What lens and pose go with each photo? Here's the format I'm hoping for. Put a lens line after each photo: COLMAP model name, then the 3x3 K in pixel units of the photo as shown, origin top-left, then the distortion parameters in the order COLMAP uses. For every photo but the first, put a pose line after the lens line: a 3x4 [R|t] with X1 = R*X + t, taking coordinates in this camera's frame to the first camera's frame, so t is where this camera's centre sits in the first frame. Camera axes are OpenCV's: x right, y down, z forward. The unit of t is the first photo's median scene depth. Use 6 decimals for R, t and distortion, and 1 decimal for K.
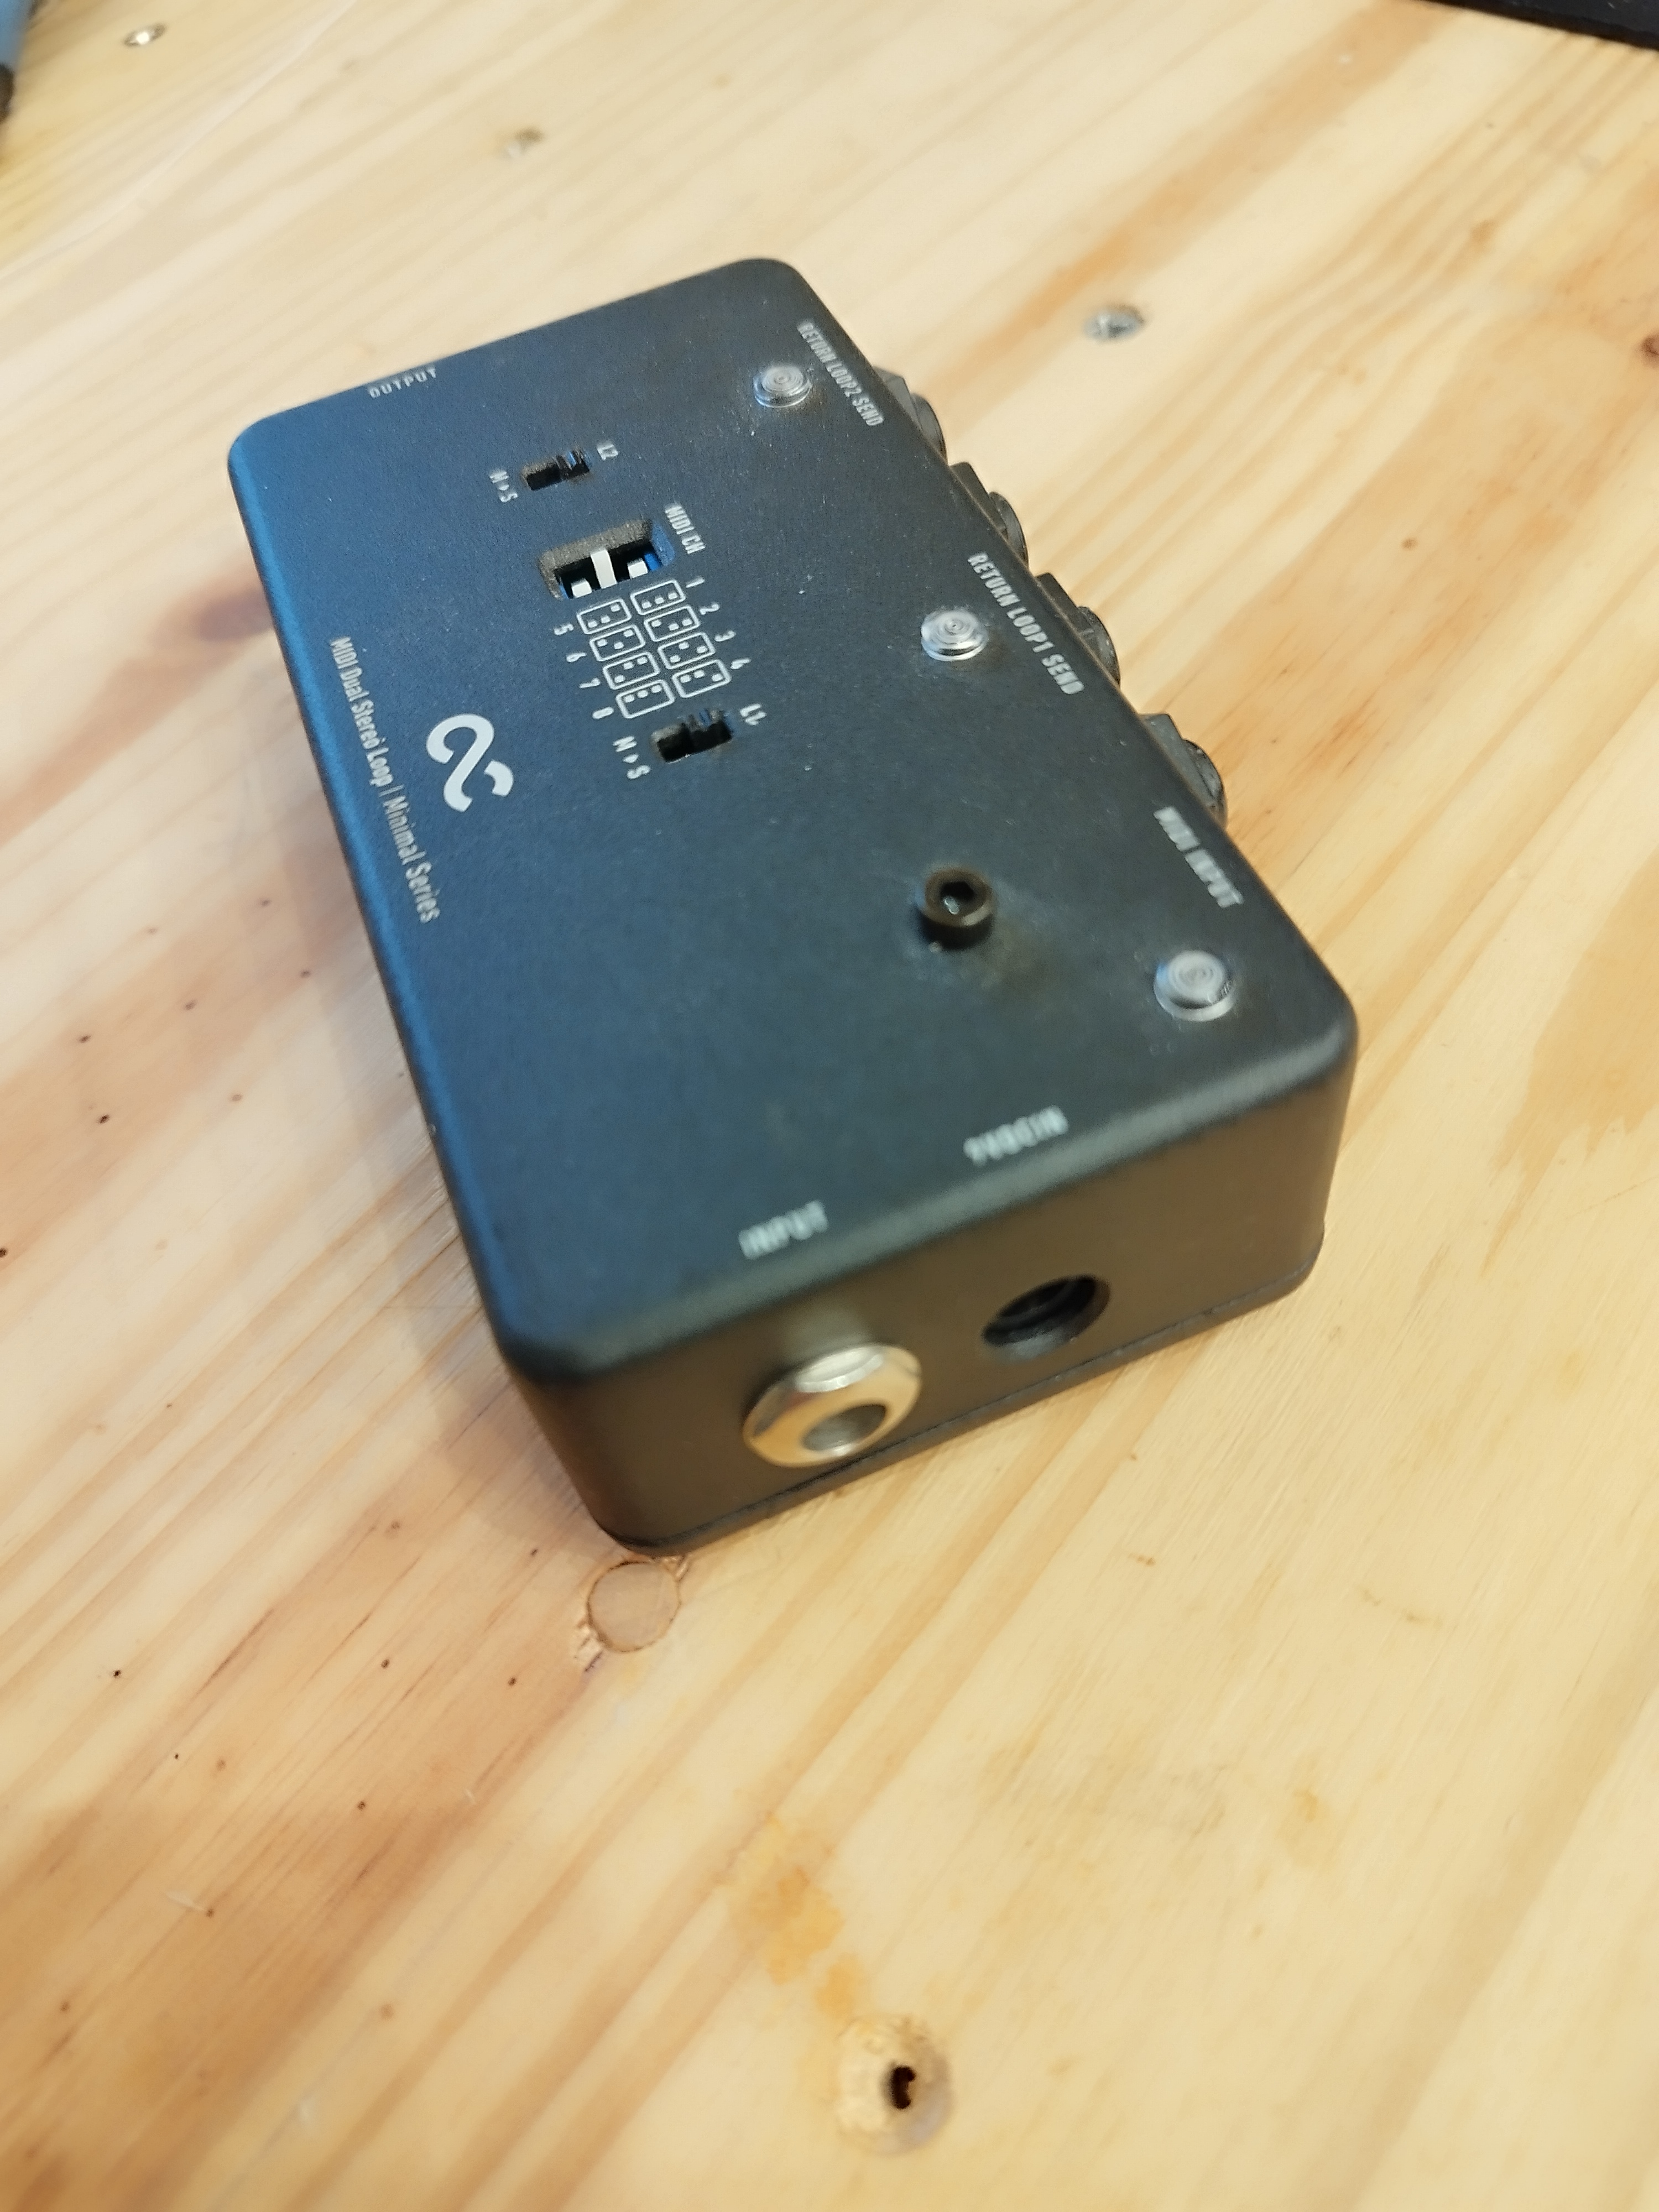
lens RADIAL K [[1635.5, 0, 829.5], [0, 1635.5, 1106.0], [0, 0, 1]] dist [-0.003504, -0.042897]
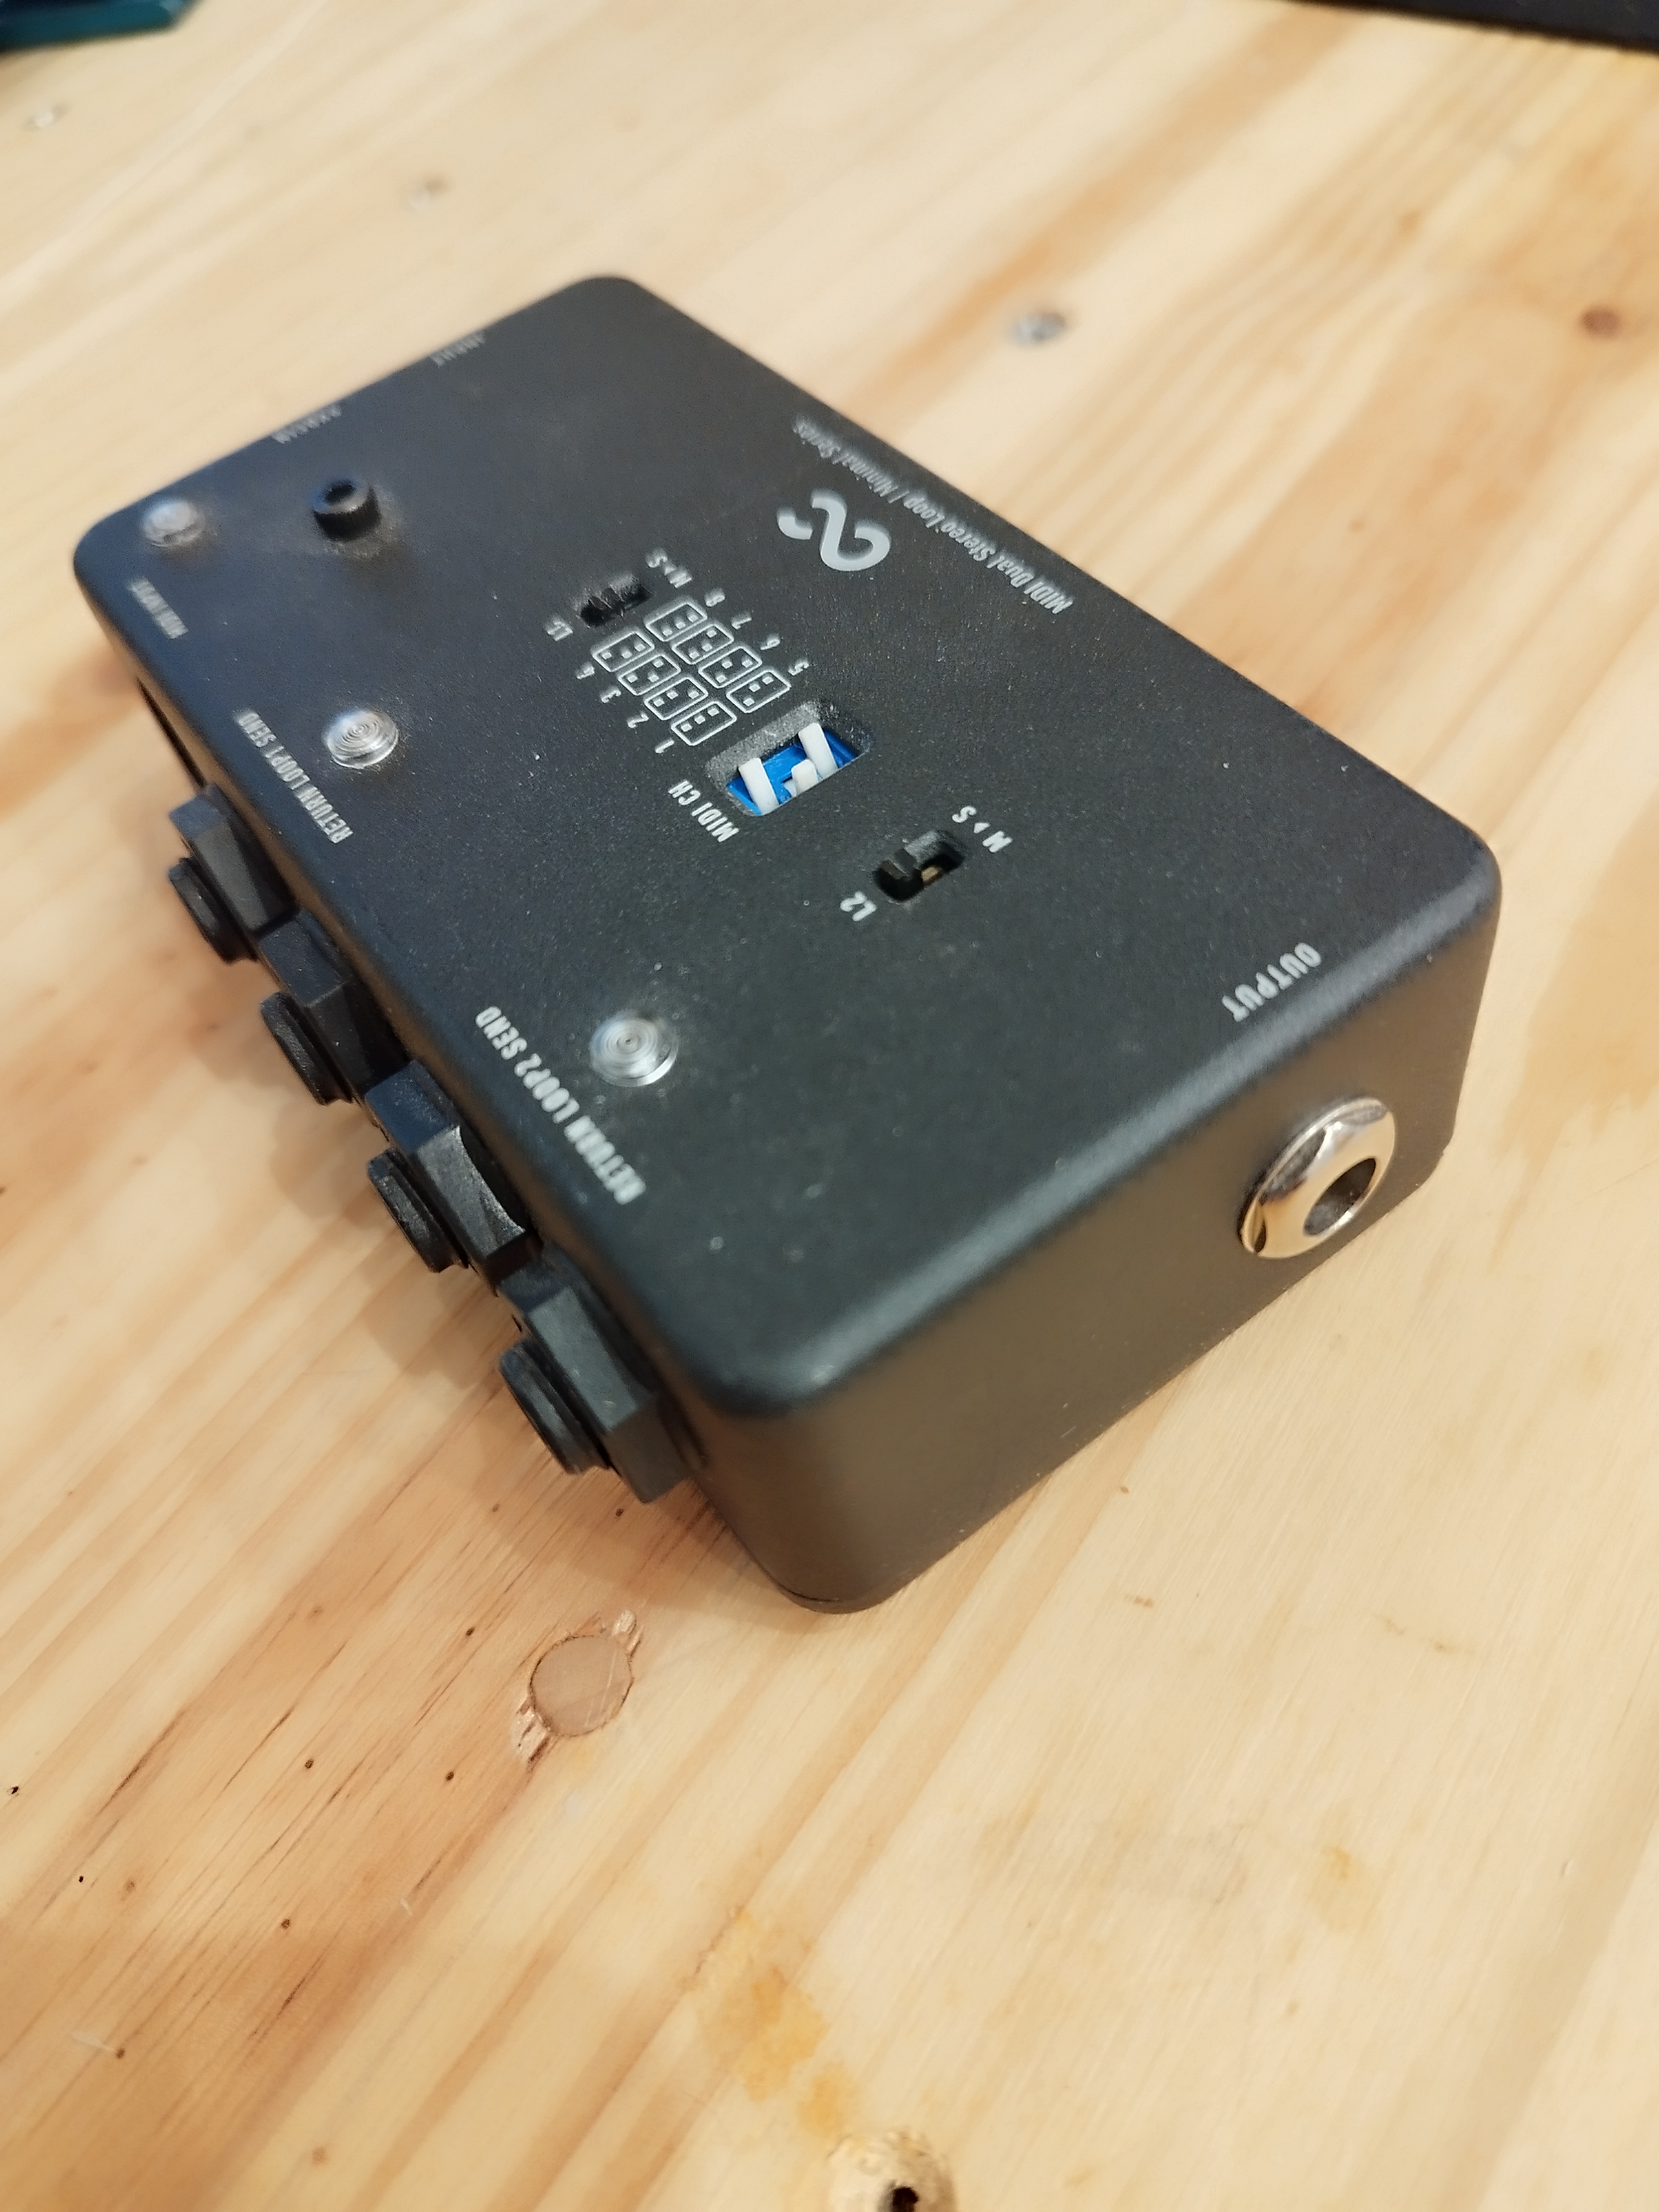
lens RADIAL K [[1696.9, 0, 829.5], [0, 1696.9, 1106.0], [0, 0, 1]] dist [-0.001883, -0.103852]
pose [[-0.936659, 0.344312, 0.064190, -0.162841], [-0.055653, -0.327255, 0.943296, -1.279931], [0.345794, 0.879974, 0.325688, 0.959949]]
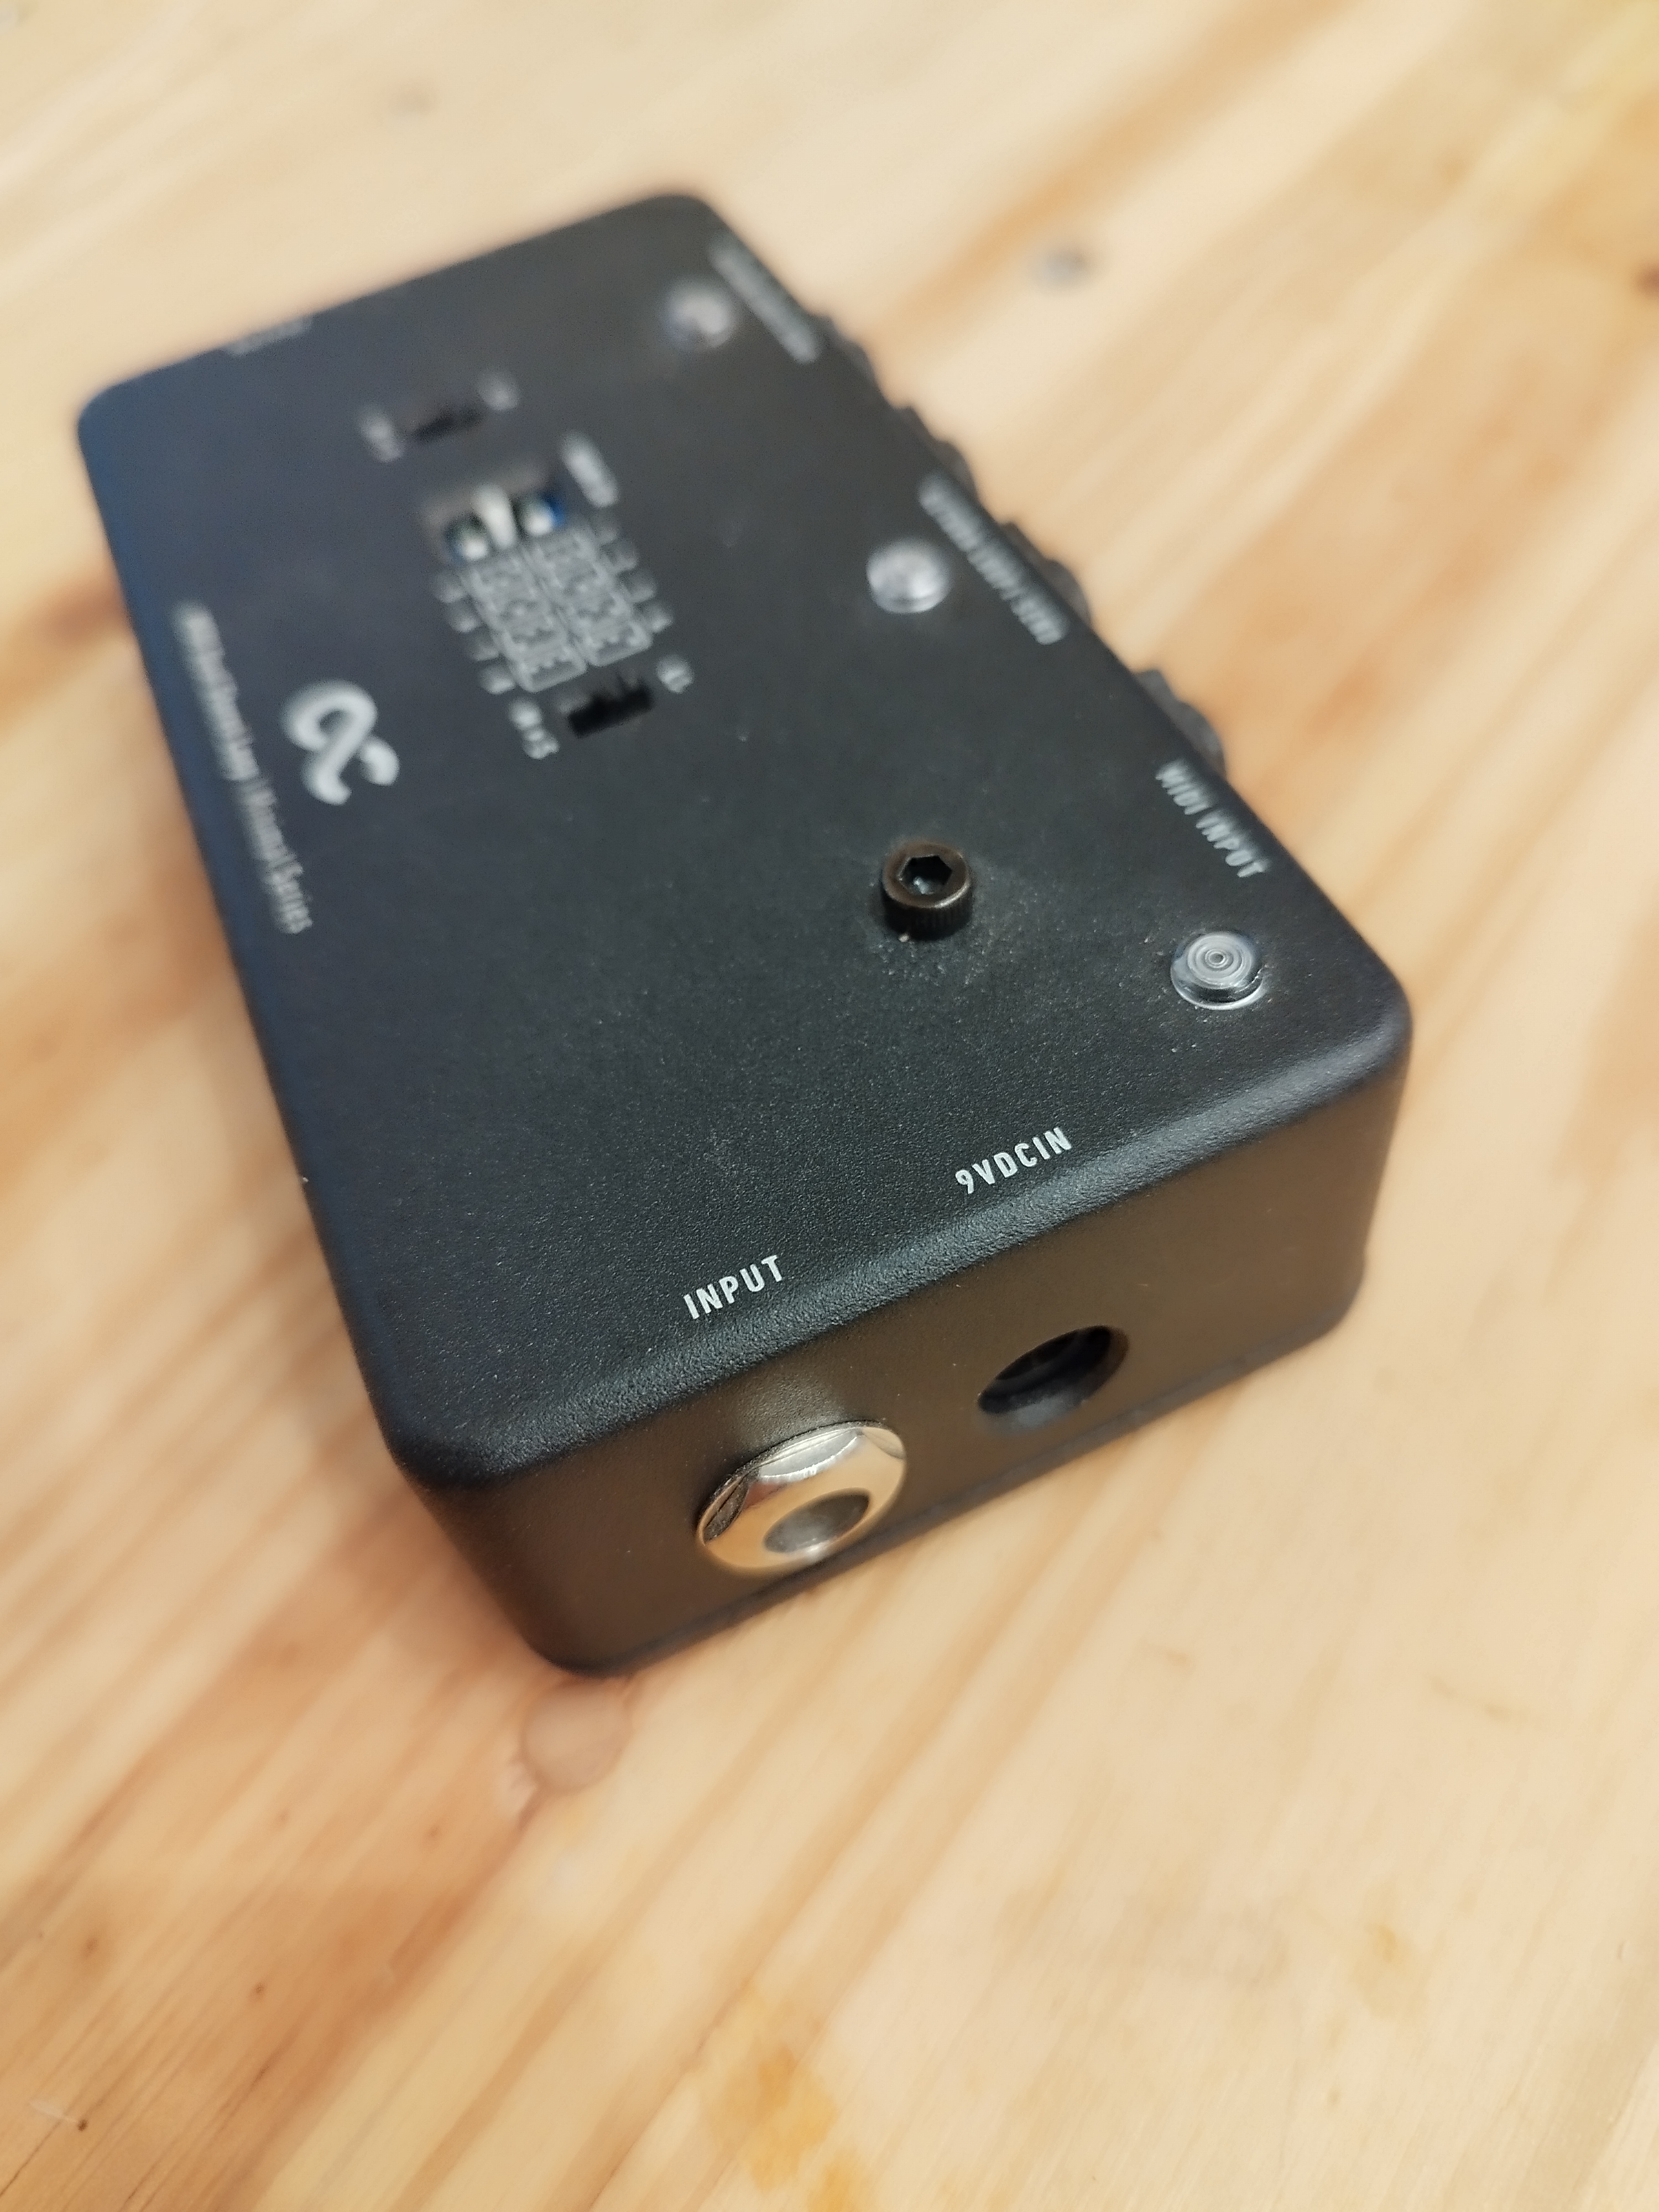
lens RADIAL K [[1696.9, 0, 829.5], [0, 1696.9, 1106.0], [0, 0, 1]] dist [-0.001883, -0.103852]
pose [[0.998894, -0.037794, 0.027968, -0.000620], [0.038432, 0.999005, -0.022623, 0.005159], [-0.027085, 0.023673, 0.999353, 0.117139]]
